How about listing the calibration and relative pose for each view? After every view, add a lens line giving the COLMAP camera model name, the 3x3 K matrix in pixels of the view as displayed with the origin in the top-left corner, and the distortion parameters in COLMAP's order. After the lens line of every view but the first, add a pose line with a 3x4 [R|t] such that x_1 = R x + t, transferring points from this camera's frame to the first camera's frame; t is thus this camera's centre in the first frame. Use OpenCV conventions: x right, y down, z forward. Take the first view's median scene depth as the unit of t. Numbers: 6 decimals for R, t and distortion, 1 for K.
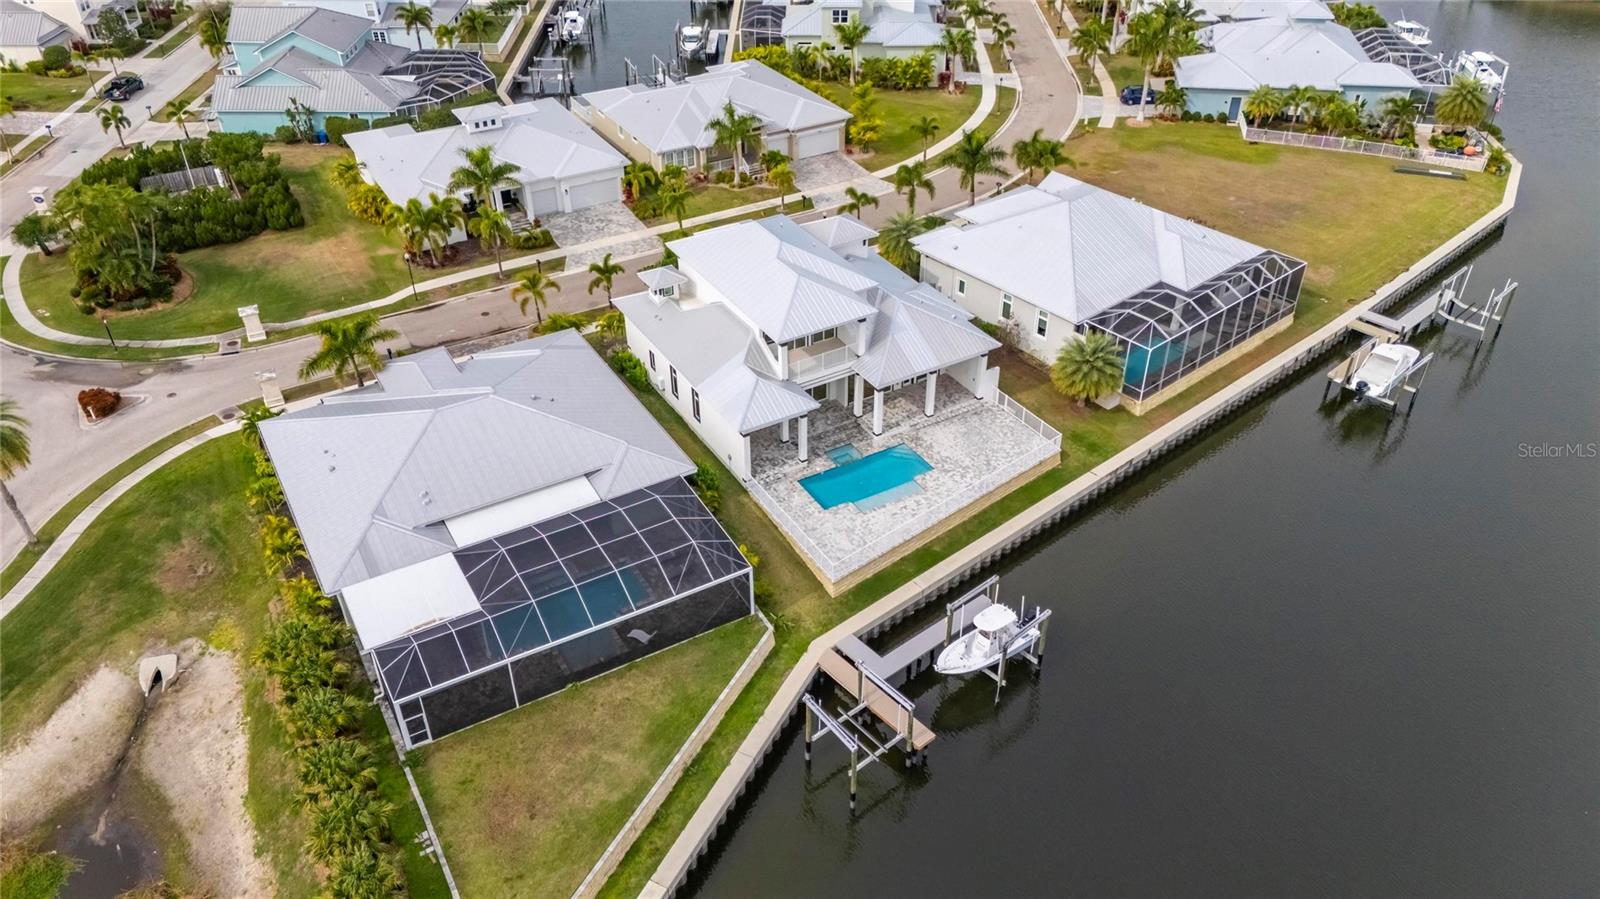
lens RADIAL K [[1171.9, 0, 806.7], [0, 1171.9, 451.8], [0, 0, 1]] dist [0.065158, -0.050903]
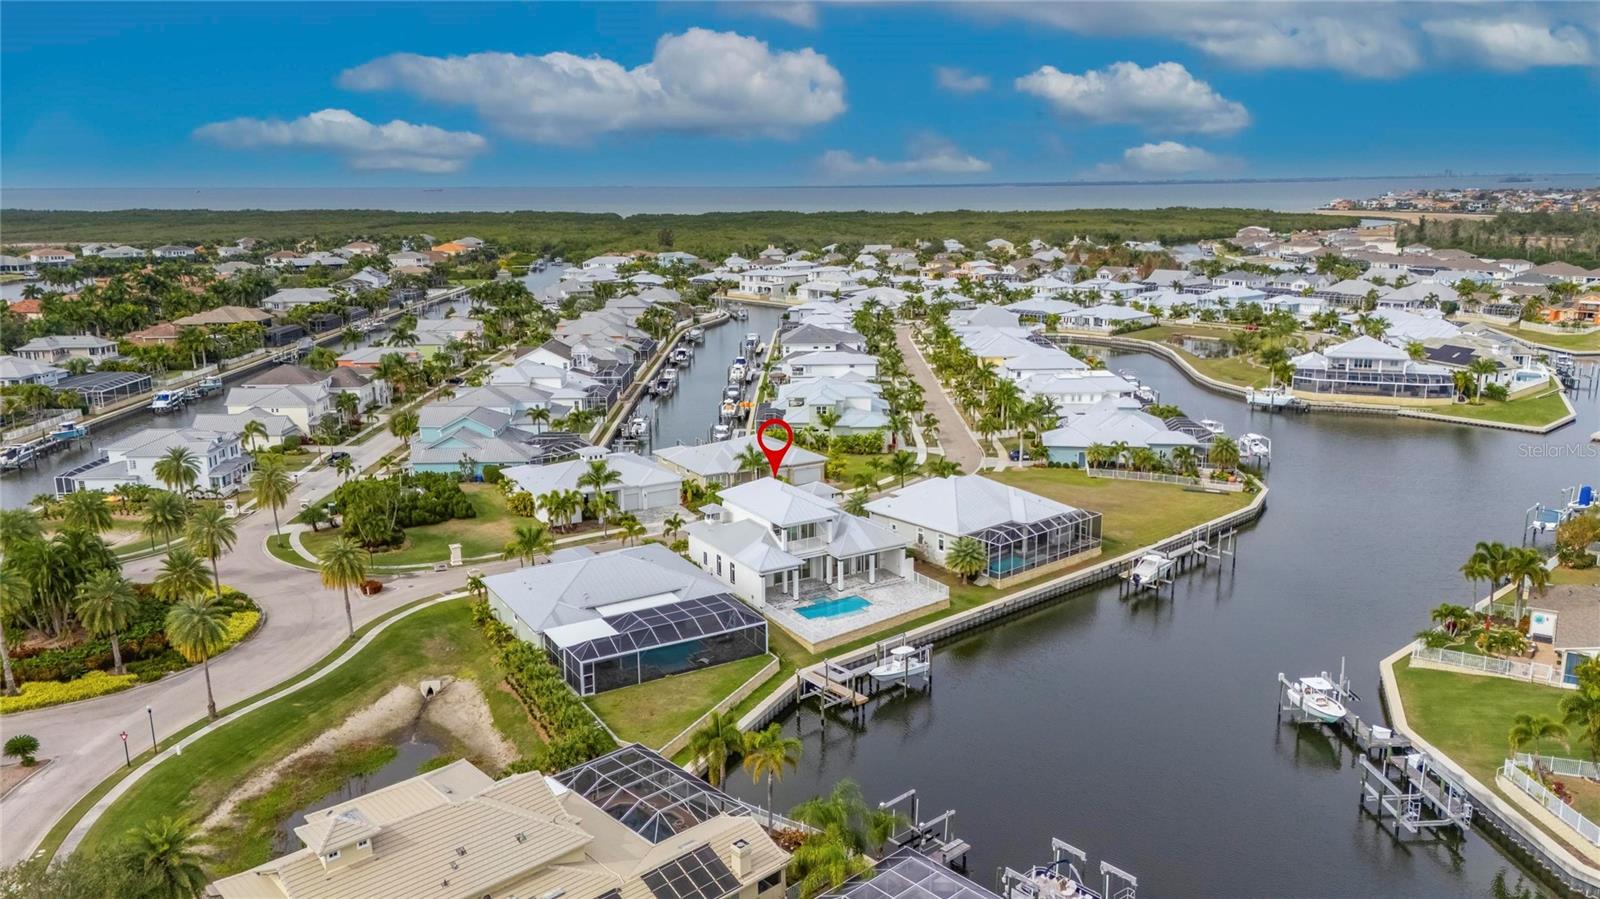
lens RADIAL K [[1167.1, 0, 807.5], [0, 1167.1, 452.0], [0, 0, 1]] dist [0.107103, -0.146820]
pose [[0.999979, -0.005483, 0.003590, 0.006471], [0.006445, 0.922135, -0.386816, 0.354667], [-0.001190, 0.386830, 0.922150, -0.490463]]
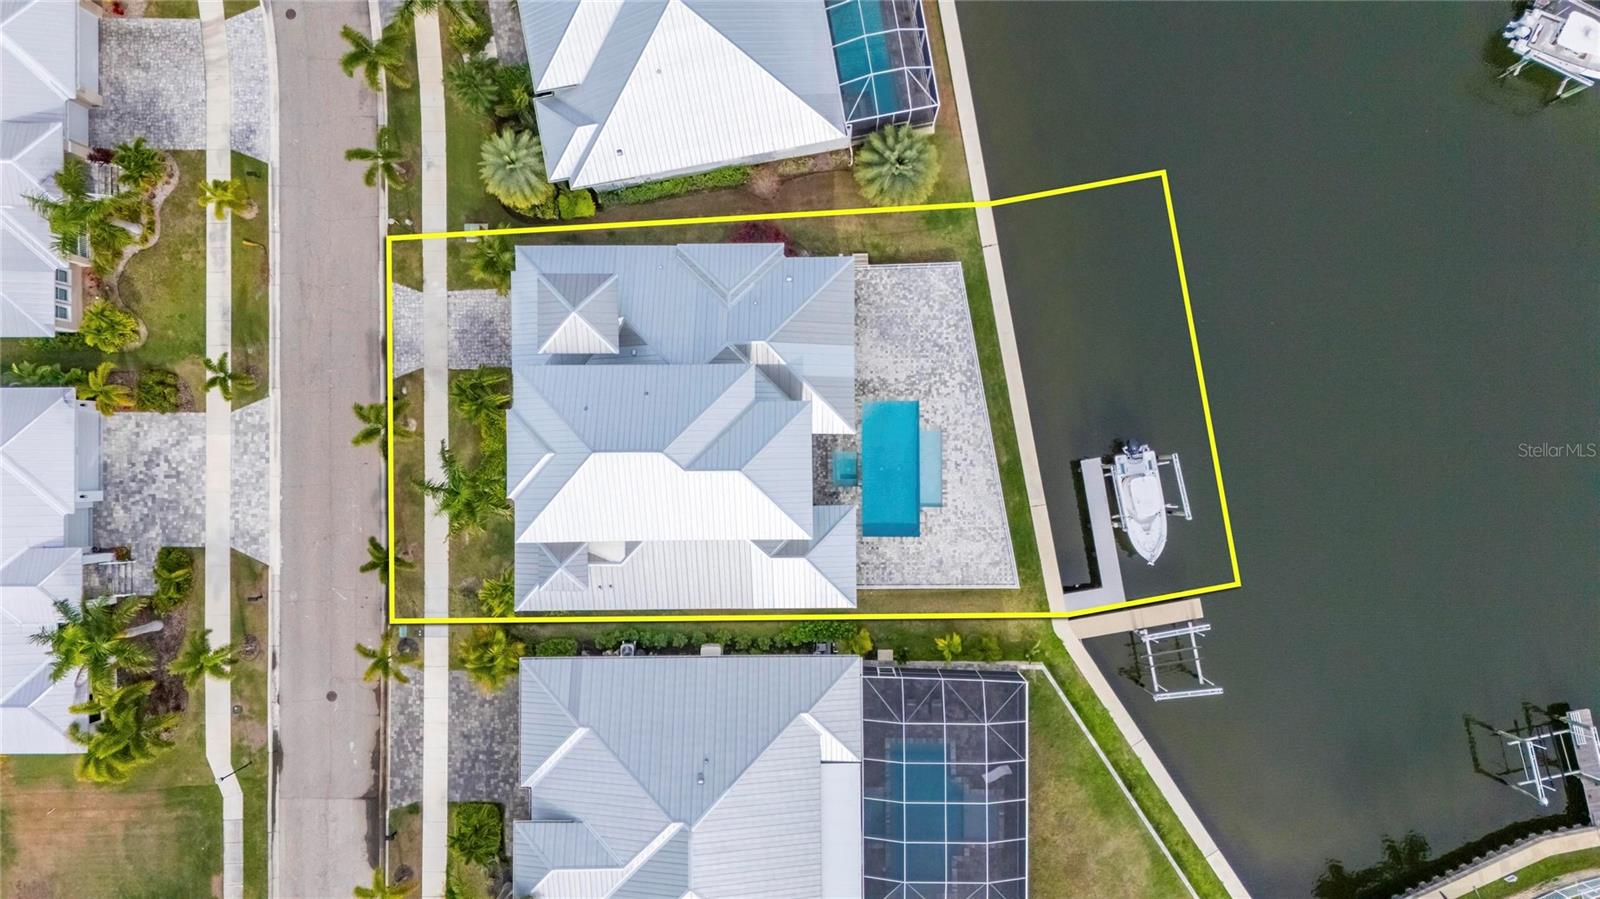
lens RADIAL K [[1167.1, 0, 807.5], [0, 1167.1, 452.0], [0, 0, 1]] dist [0.107103, -0.146820]
pose [[0.506533, -0.862209, -0.004393, 0.024314], [0.506682, 0.293536, 0.810623, -0.601849], [-0.697637, -0.412834, 0.585551, 0.378002]]
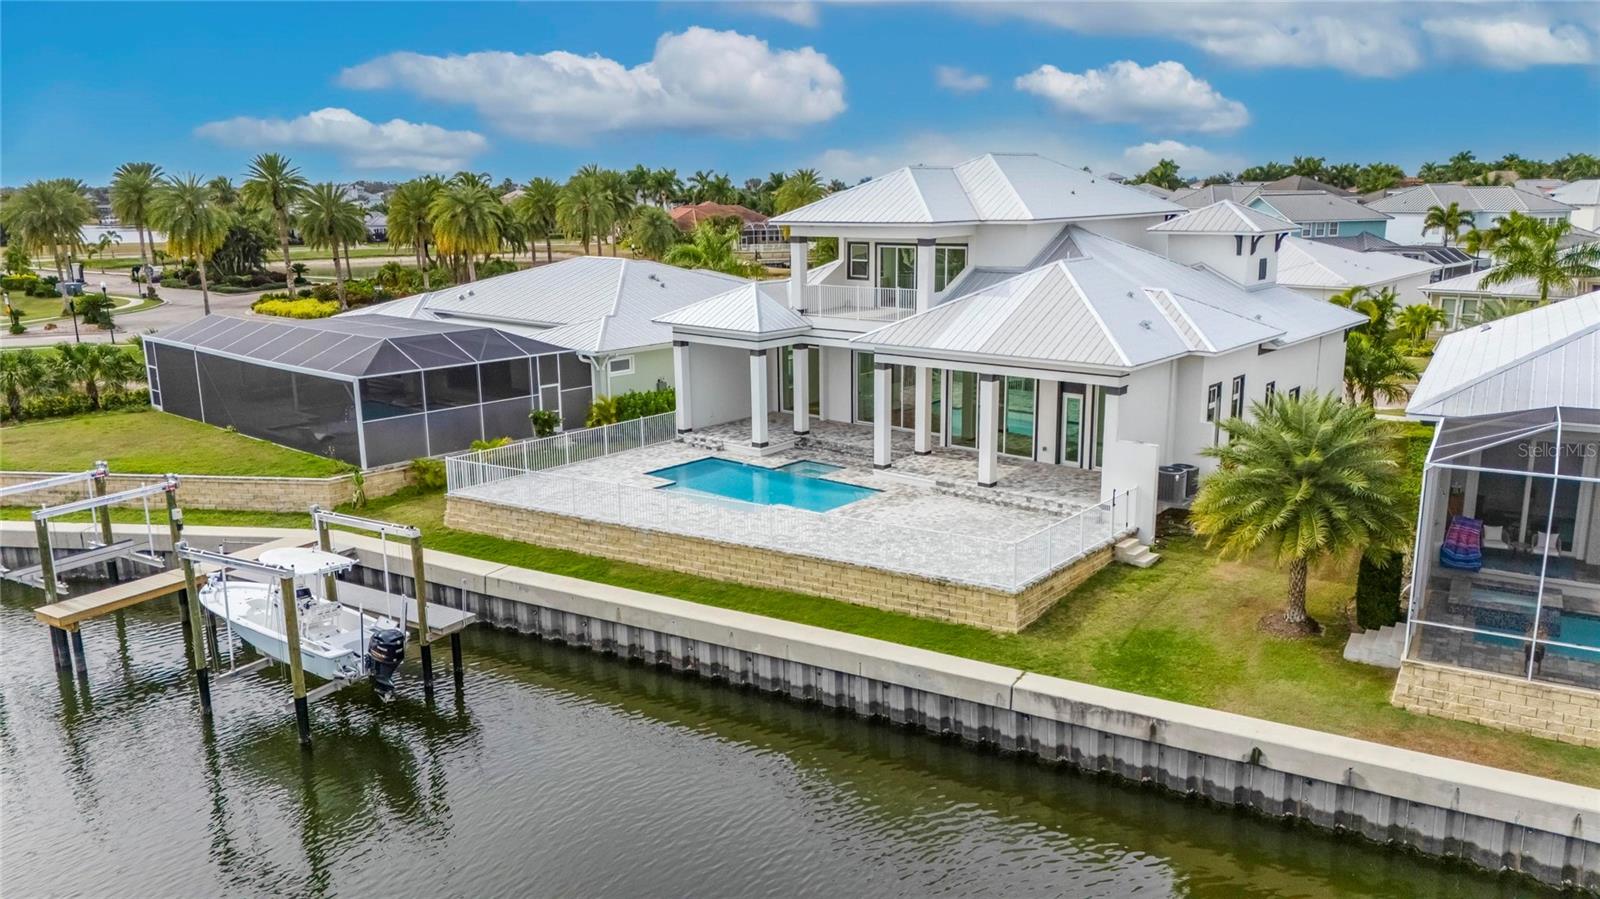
lens RADIAL K [[1167.1, 0, 807.5], [0, 1167.1, 452.0], [0, 0, 1]] dist [0.107103, -0.146820]
pose [[0.320984, 0.210397, -0.923419, 0.419047], [-0.541509, 0.840688, 0.003317, -0.003712], [0.777005, 0.498975, 0.383779, 0.610452]]
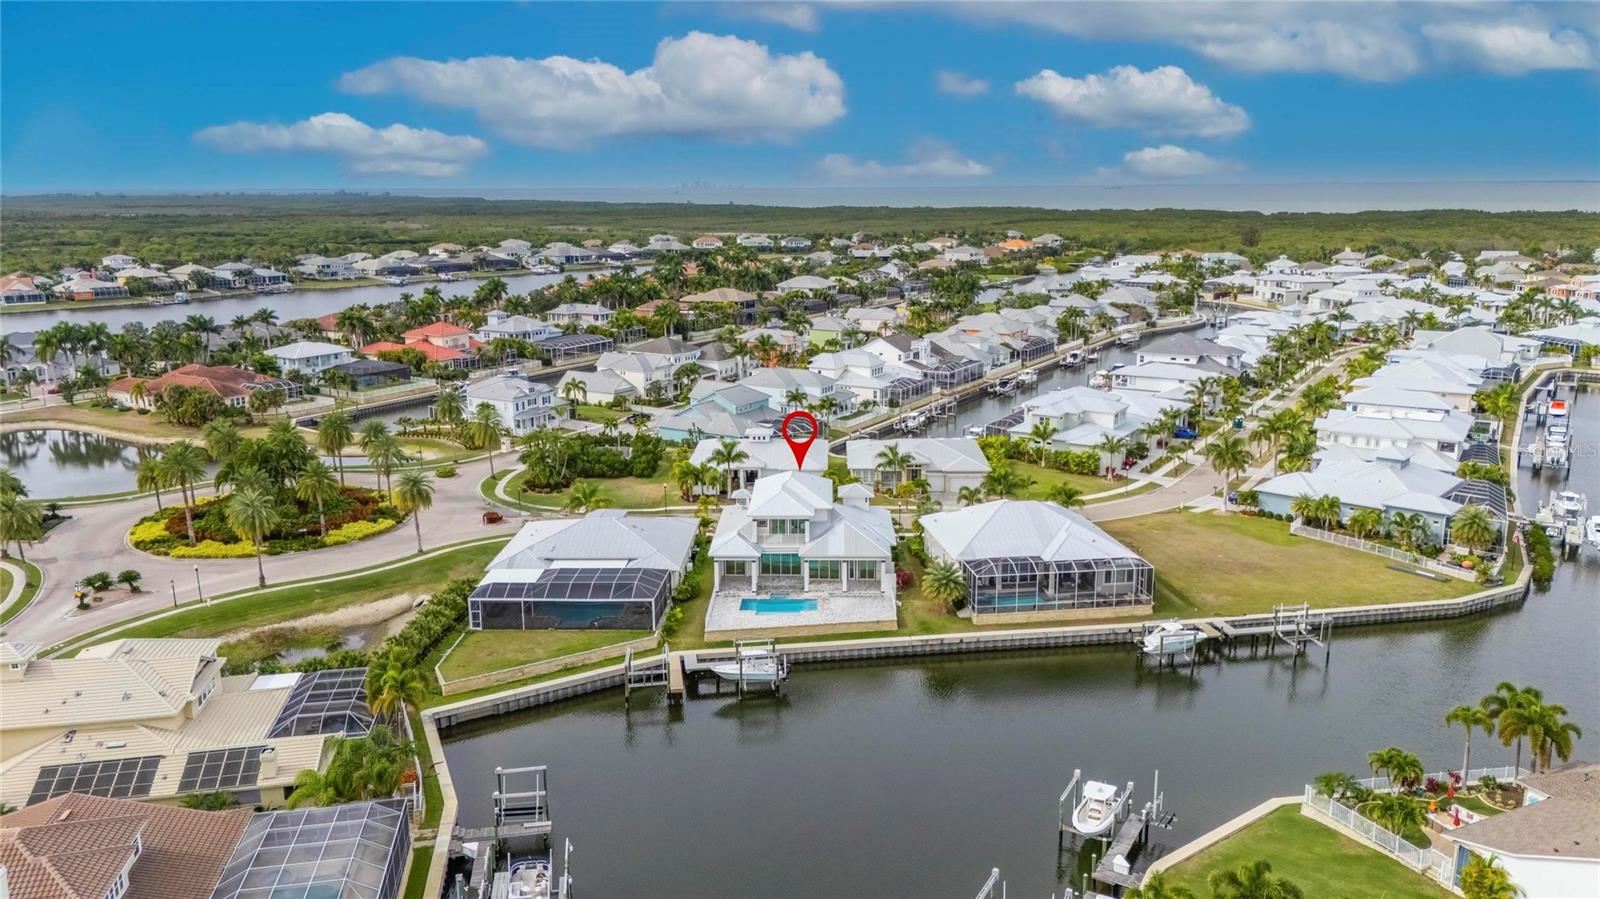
lens RADIAL K [[1167.1, 0, 807.5], [0, 1167.1, 452.0], [0, 0, 1]] dist [0.107103, -0.146820]
pose [[0.849194, 0.116934, -0.514972, 0.705896], [-0.306609, 0.903147, -0.300525, 0.239269], [0.429954, 0.413099, 0.802800, -0.324376]]
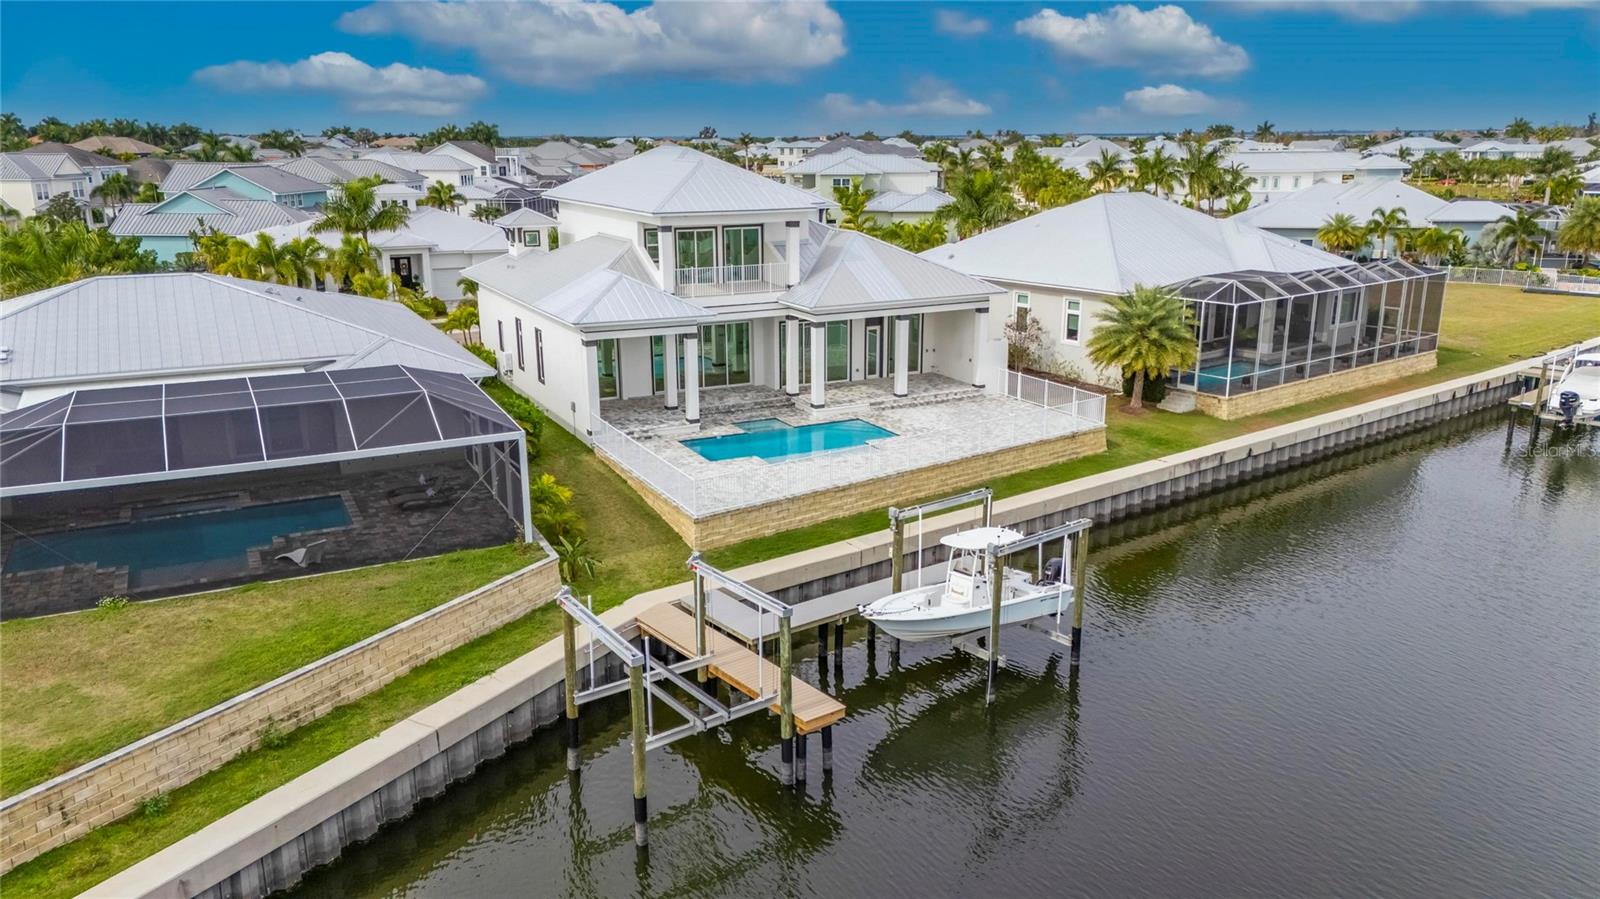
lens RADIAL K [[1167.1, 0, 807.5], [0, 1167.1, 452.0], [0, 0, 1]] dist [0.107103, -0.146820]
pose [[0.998598, 0.015677, -0.050567, 0.069840], [-0.032461, 0.935849, -0.350903, 0.185303], [0.041822, 0.352053, 0.935045, 0.322363]]
